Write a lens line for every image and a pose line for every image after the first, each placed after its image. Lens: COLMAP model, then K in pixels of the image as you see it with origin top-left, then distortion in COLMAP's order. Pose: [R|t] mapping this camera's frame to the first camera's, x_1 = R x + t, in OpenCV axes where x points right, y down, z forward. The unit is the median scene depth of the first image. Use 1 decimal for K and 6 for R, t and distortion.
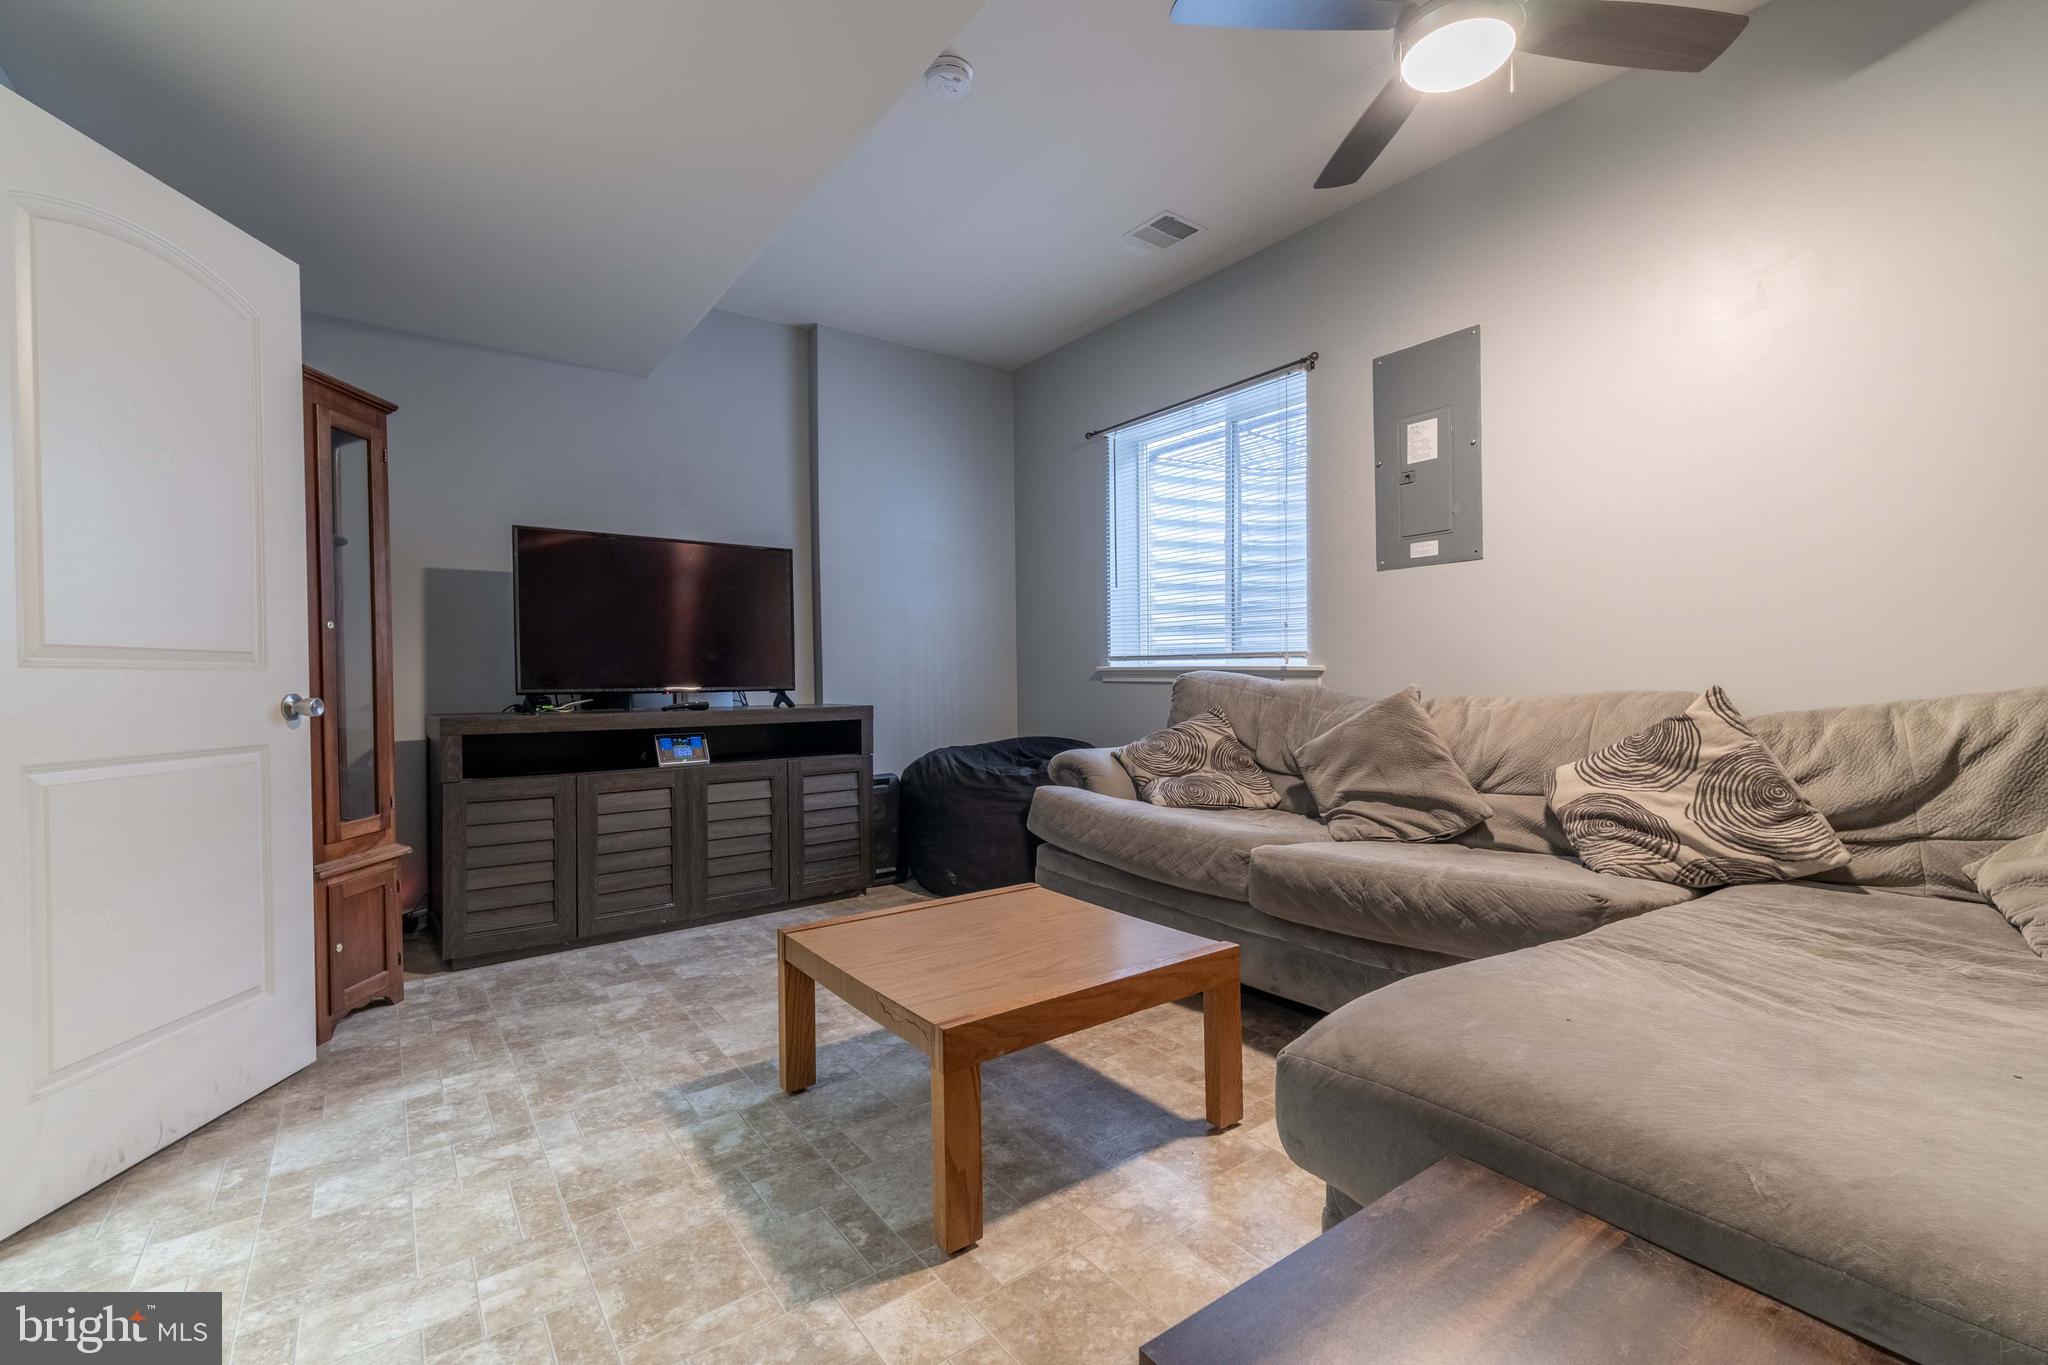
lens RADIAL K [[882.7, 0, 1019.0], [0, 882.7, 688.4], [0, 0, 1]] dist [0.002897, 0.000206]
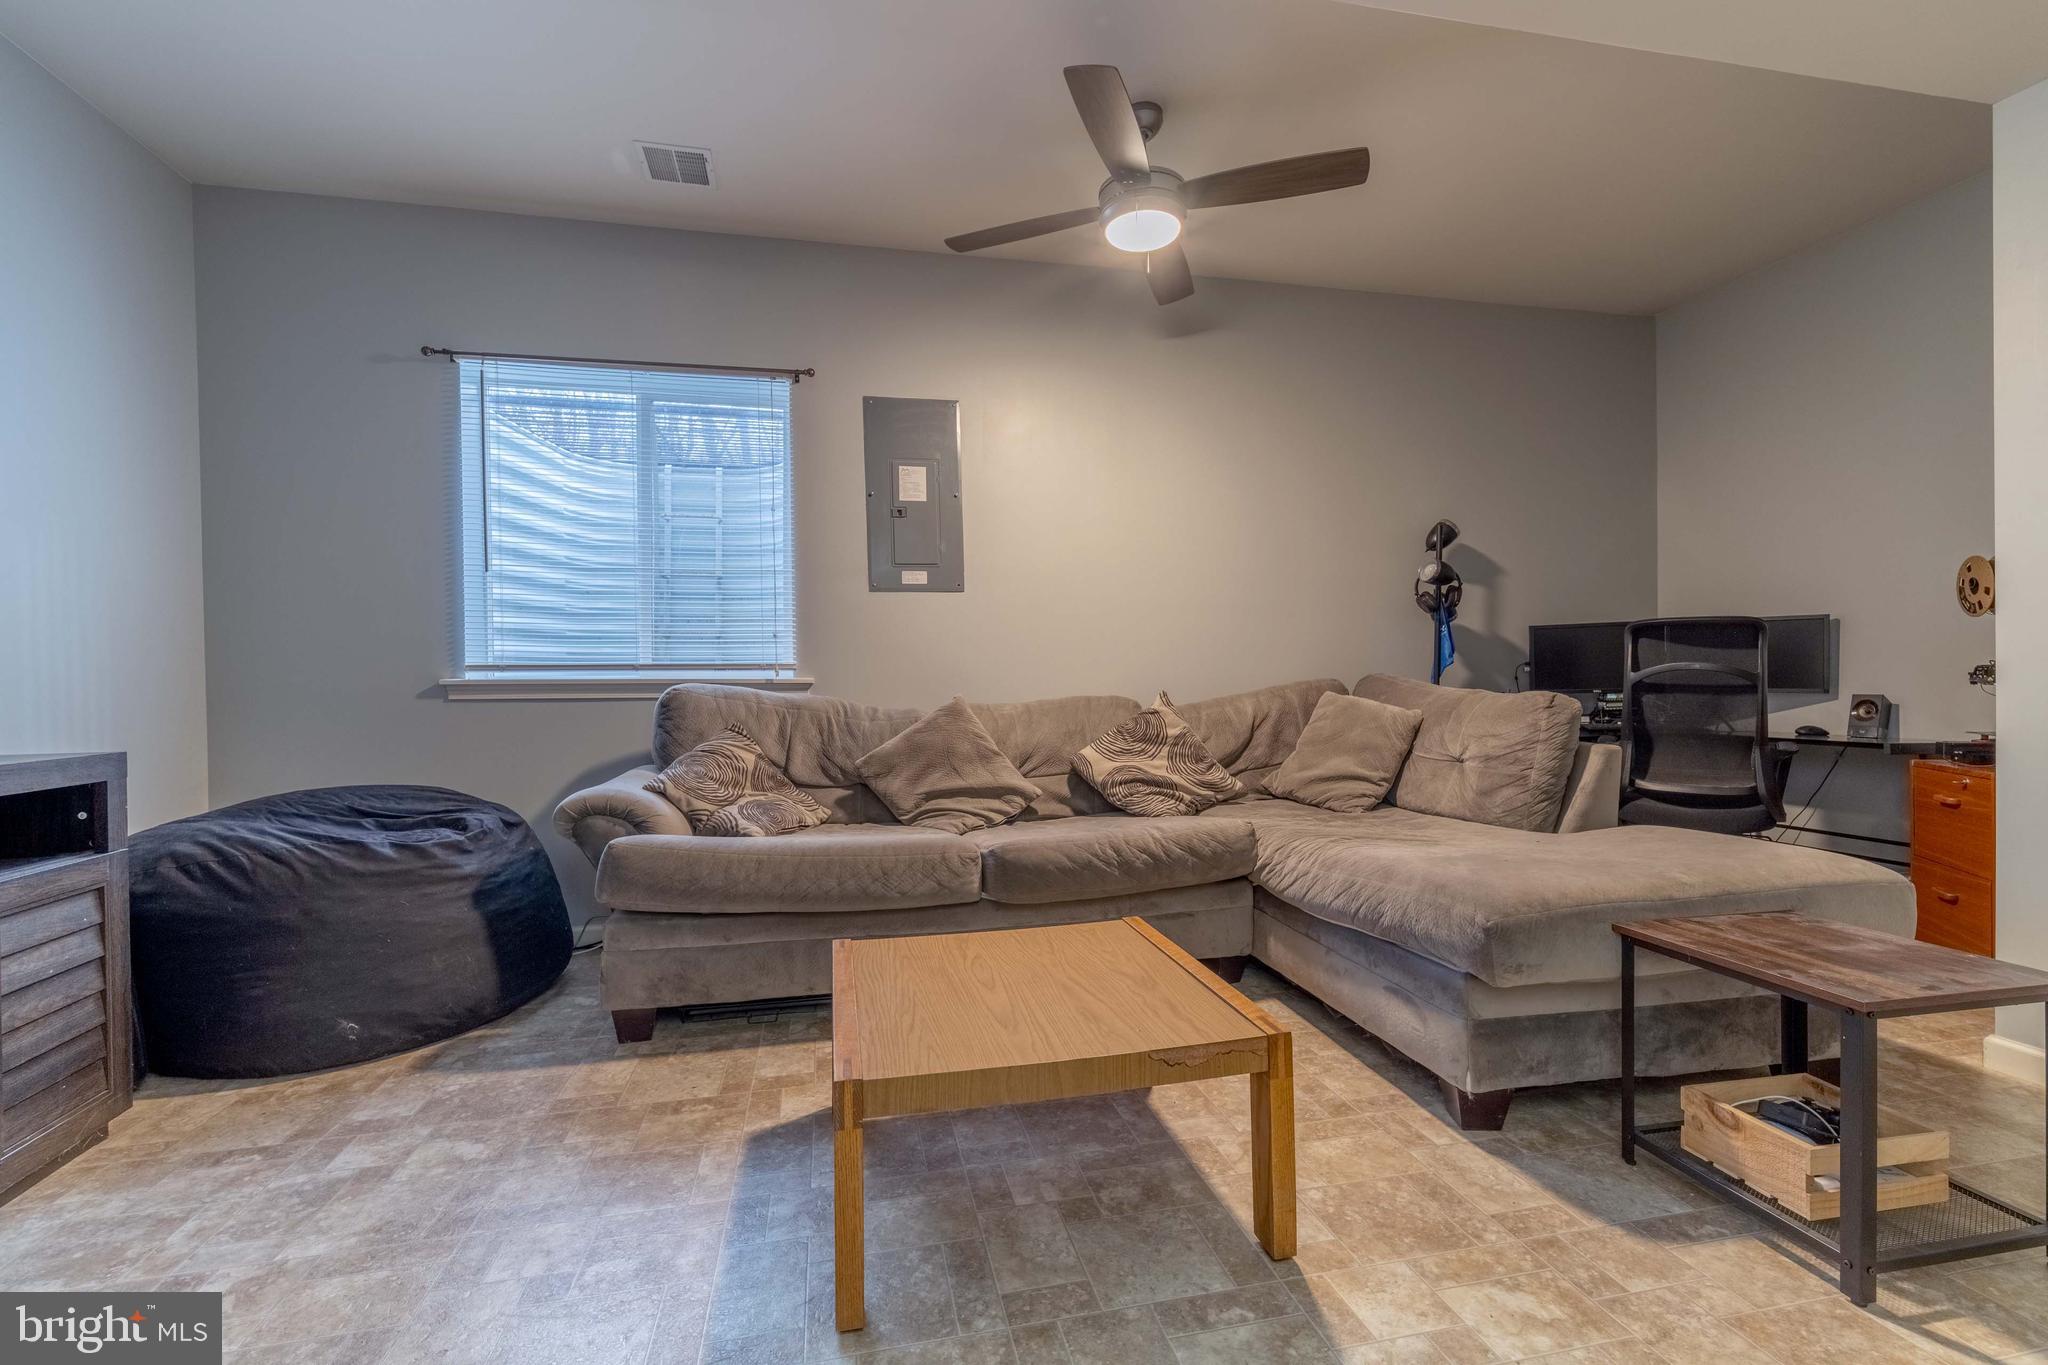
lens RADIAL K [[882.7, 0, 1019.0], [0, 882.7, 688.4], [0, 0, 1]] dist [0.002897, 0.000206]
pose [[0.402020, -0.002236, 0.915628, -0.548633], [0.023728, 0.999687, -0.007977, -0.000785], [-0.915323, 0.024933, 0.401948, 0.424002]]
